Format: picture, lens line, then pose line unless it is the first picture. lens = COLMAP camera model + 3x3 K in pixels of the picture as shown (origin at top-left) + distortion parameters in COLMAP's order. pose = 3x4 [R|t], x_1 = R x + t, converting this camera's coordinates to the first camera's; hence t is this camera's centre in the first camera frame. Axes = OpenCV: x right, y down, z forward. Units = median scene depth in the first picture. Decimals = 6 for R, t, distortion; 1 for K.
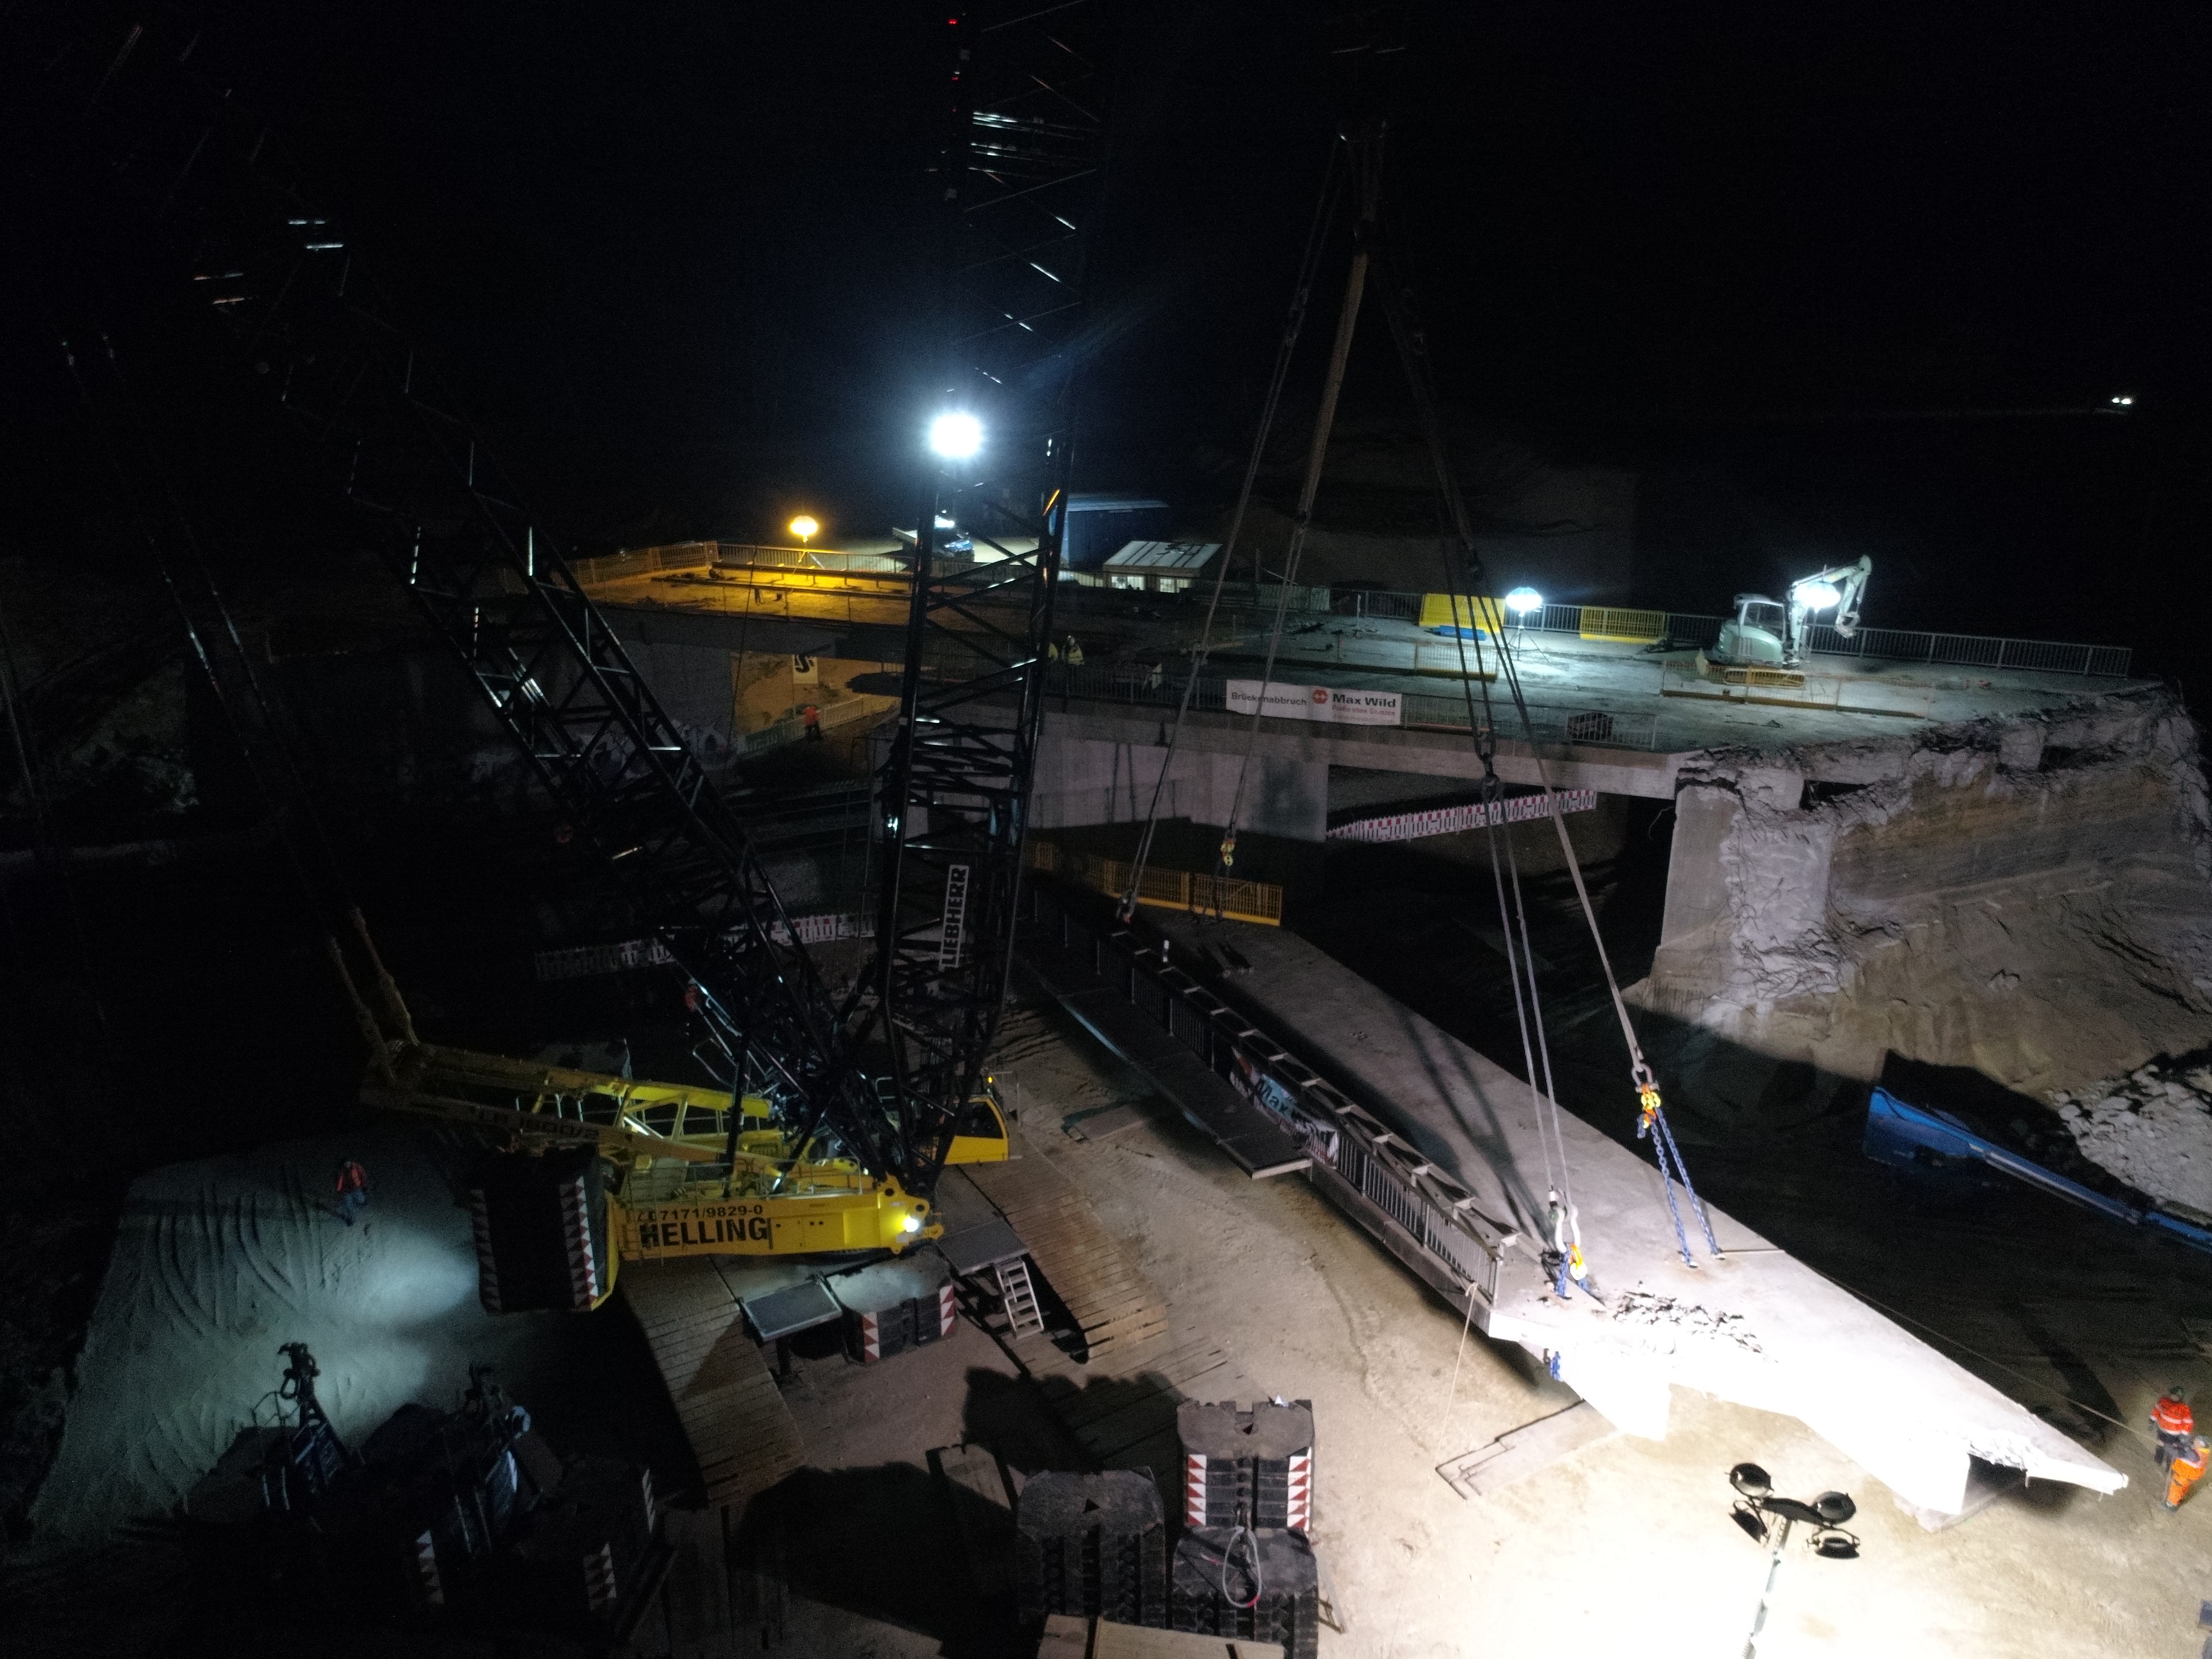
lens RADIAL K [[1652.5, 0, 1106.8], [0, 1652.5, 838.3], [0, 0, 1]] dist [-0.006036, -0.001205]
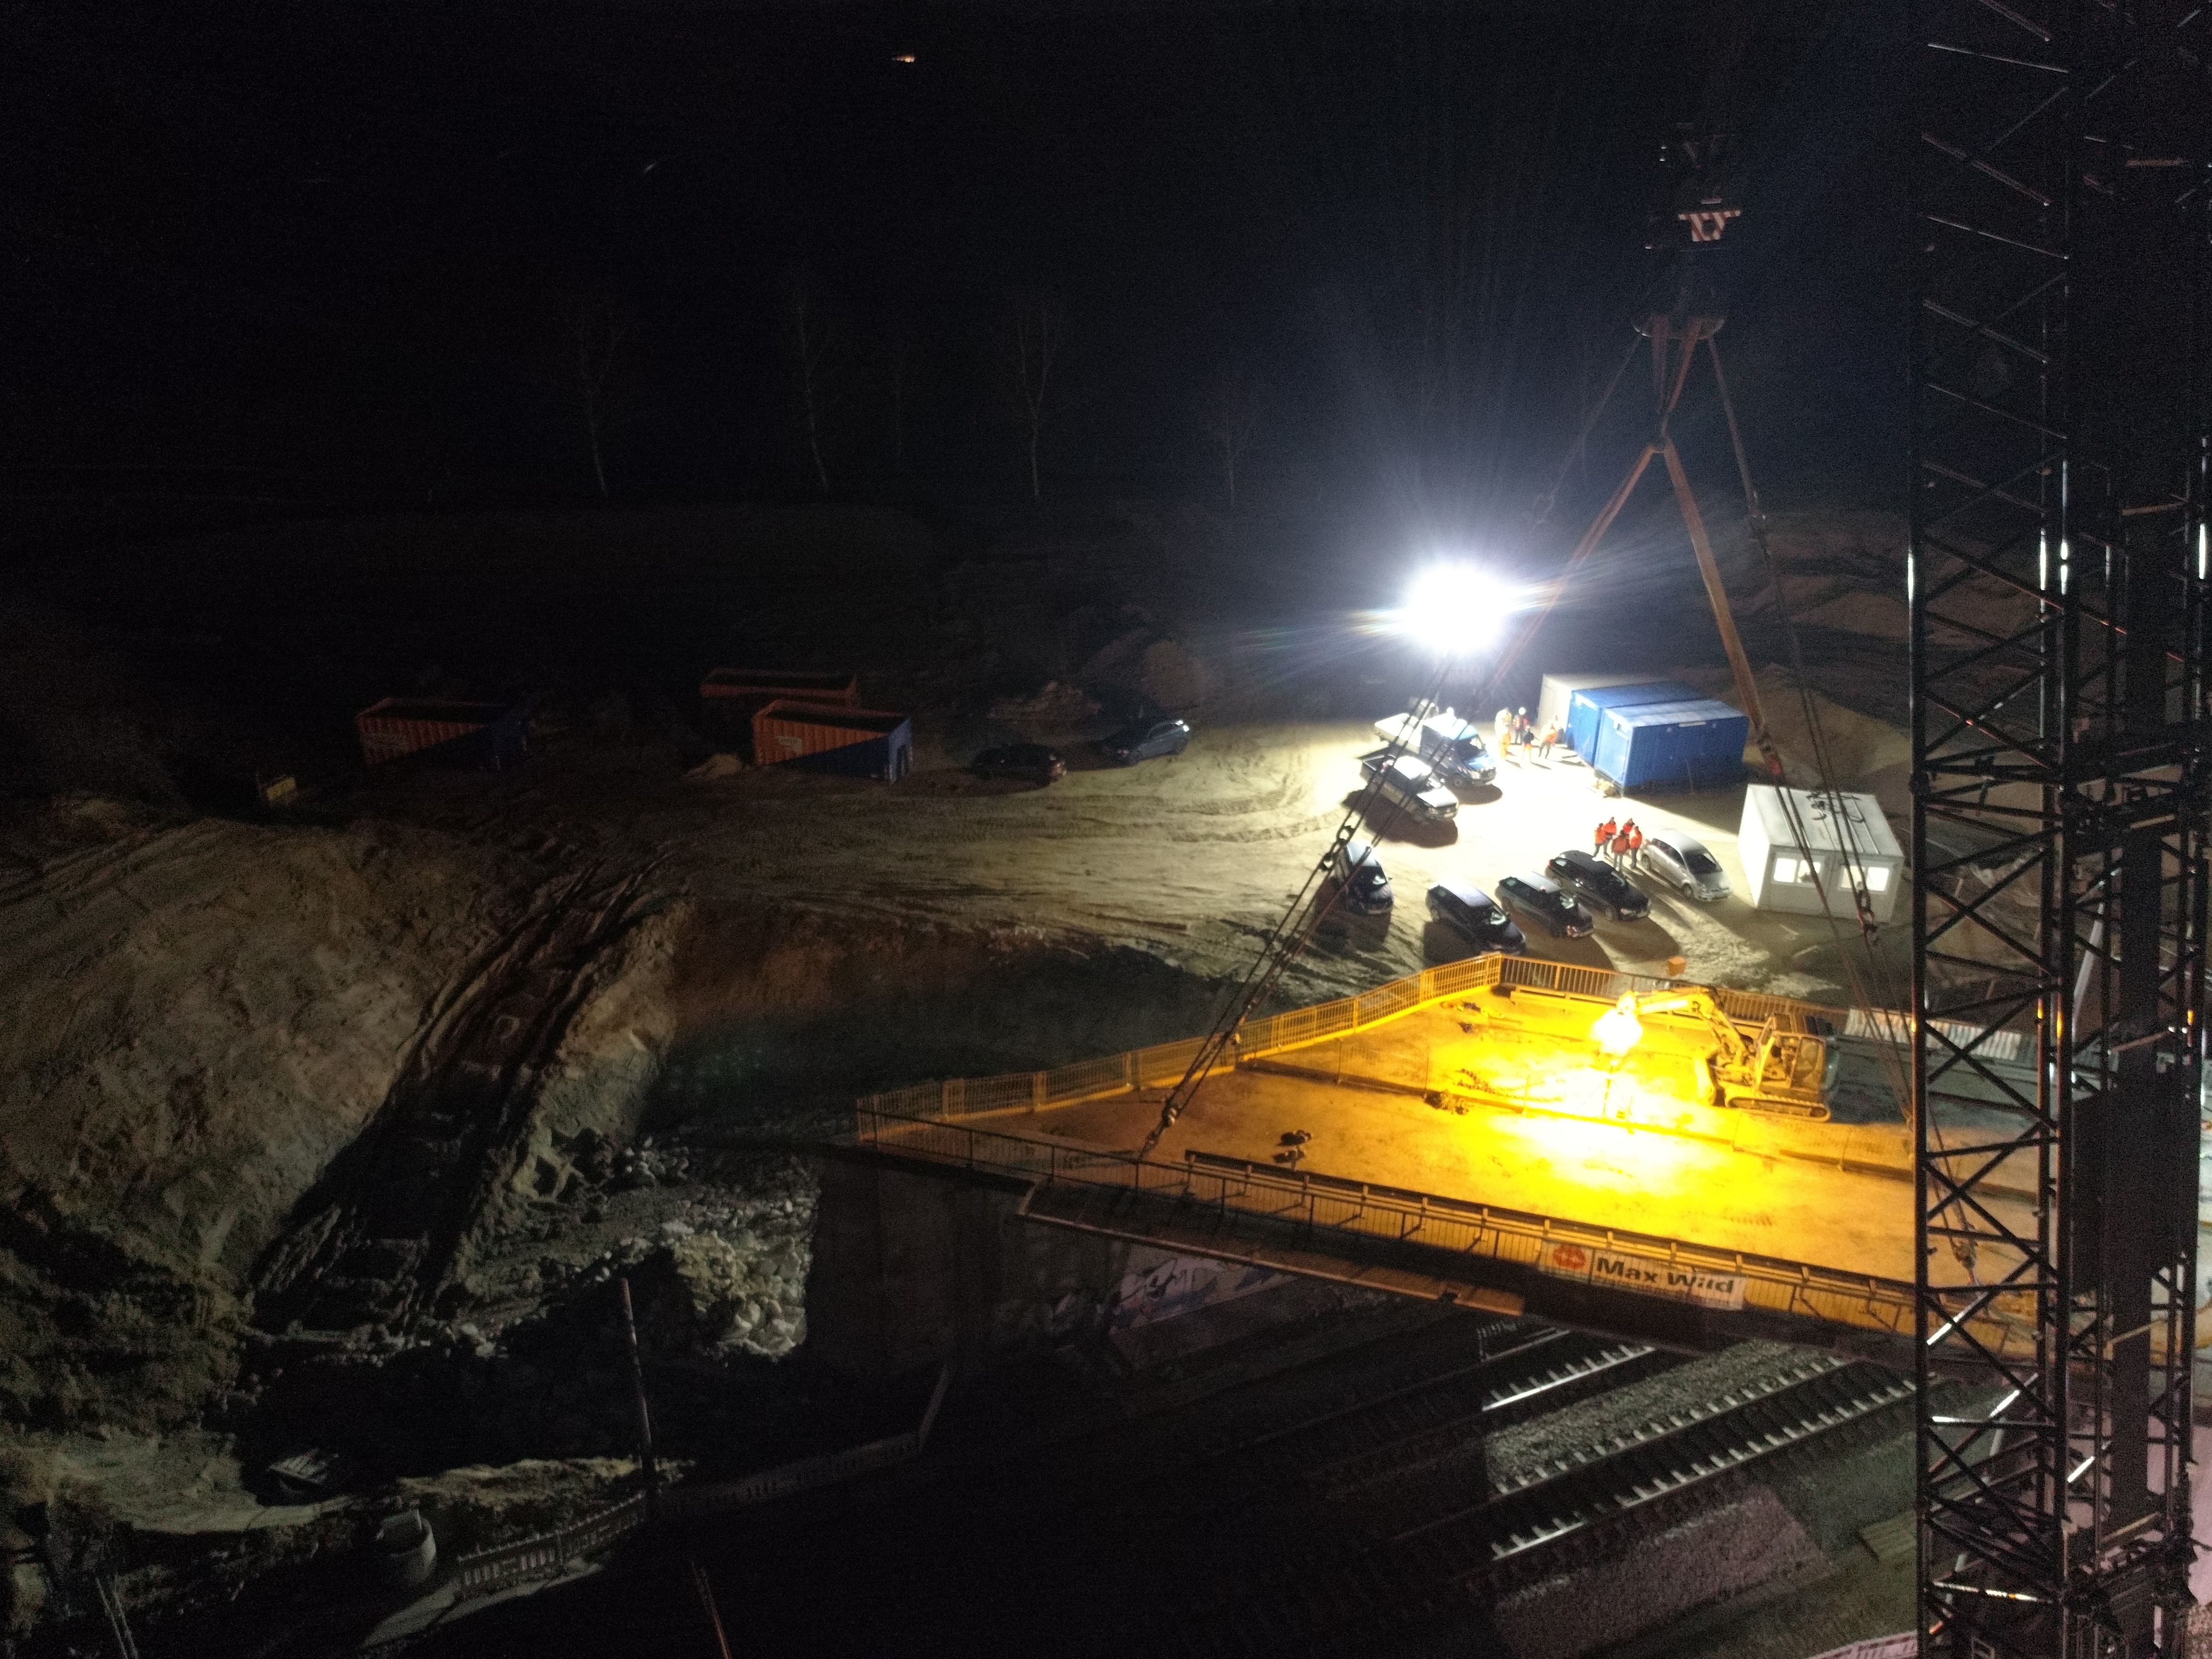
lens RADIAL K [[1652.5, 0, 1106.8], [0, 1652.5, 838.3], [0, 0, 1]] dist [-0.006036, -0.001205]
pose [[0.999313, 0.002545, 0.036985, -0.603811], [-0.004851, 0.998039, 0.062404, -0.380299], [-0.036753, -0.062540, 0.997365, 0.422120]]
